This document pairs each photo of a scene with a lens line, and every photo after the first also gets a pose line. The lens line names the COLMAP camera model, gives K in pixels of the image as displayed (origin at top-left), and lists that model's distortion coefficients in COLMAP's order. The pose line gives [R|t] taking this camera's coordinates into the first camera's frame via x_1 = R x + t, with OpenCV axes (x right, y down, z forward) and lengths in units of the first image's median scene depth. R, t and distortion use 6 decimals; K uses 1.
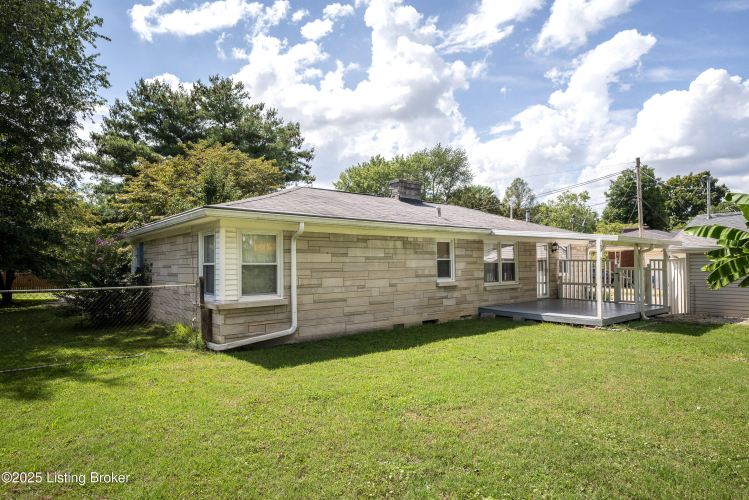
lens RADIAL K [[438.7, 0, 376.0], [0, 438.7, 257.0], [0, 0, 1]] dist [0.036099, -0.000198]
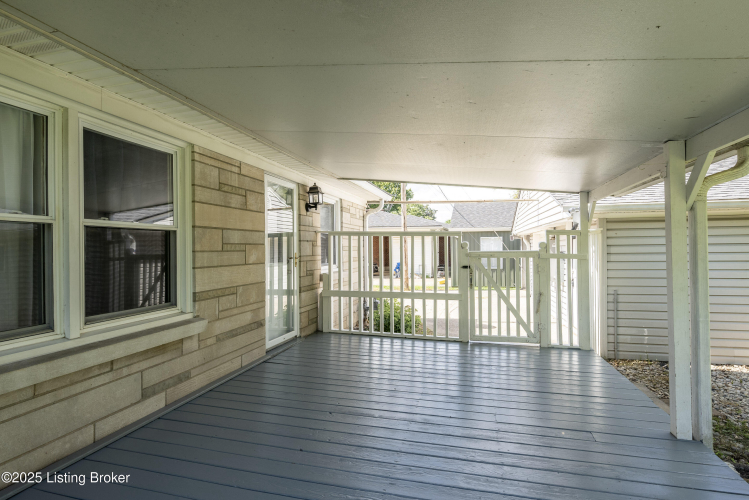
lens RADIAL K [[393.4, 0, 374.5], [0, 393.4, 250.0], [0, 0, 1]] dist [0.016983, 0.000435]
pose [[0.818369, 0.004687, 0.574674, 0.259688], [-0.012469, 0.999876, 0.009602, 0.018399], [-0.574558, -0.015023, 0.818326, 0.705722]]
